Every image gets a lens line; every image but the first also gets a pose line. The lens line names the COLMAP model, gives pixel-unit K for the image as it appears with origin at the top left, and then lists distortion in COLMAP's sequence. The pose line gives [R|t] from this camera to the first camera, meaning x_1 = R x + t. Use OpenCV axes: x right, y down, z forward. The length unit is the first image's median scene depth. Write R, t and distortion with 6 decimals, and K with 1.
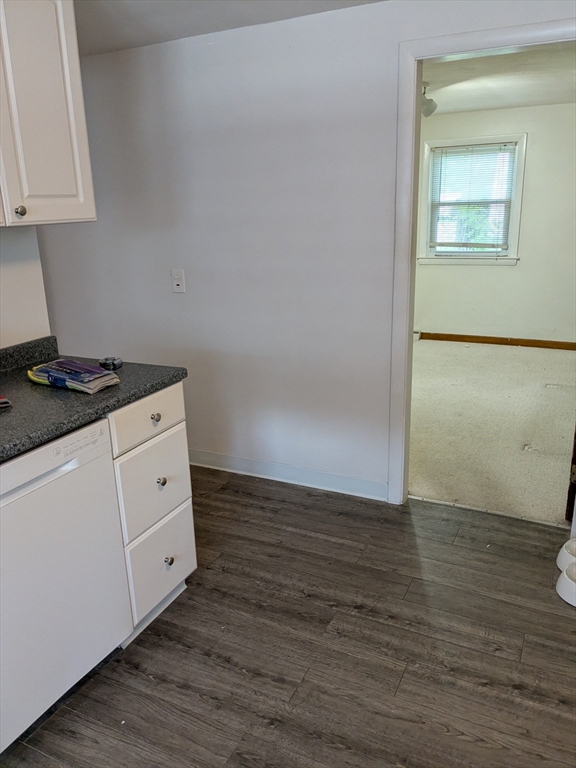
lens RADIAL K [[610.5, 0, 285.5], [0, 610.5, 383.2], [0, 0, 1]] dist [0.065517, -0.092862]
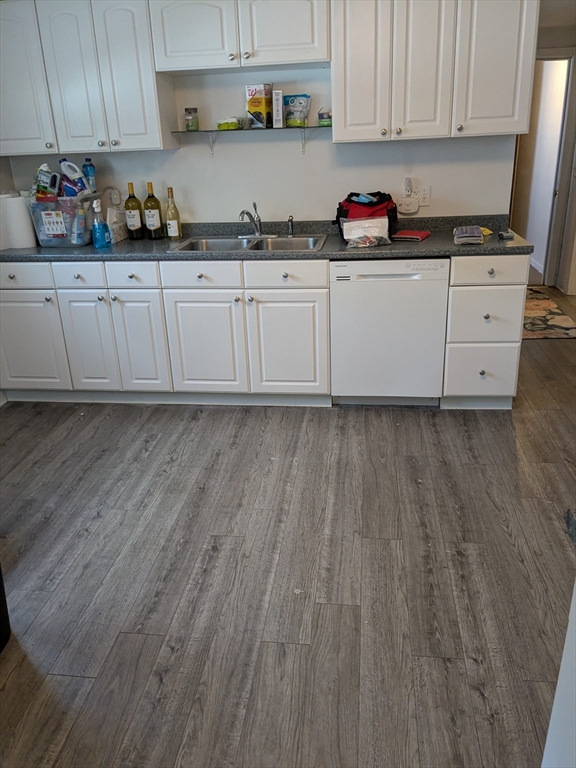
lens RADIAL K [[610.5, 0, 285.7], [0, 610.5, 383.2], [0, 0, 1]] dist [0.065517, -0.092862]
pose [[0.334058, 0.363518, -0.869632, 1.070224], [-0.237135, 0.925372, 0.295726, -0.017270], [0.912235, 0.107431, 0.395331, -0.028162]]
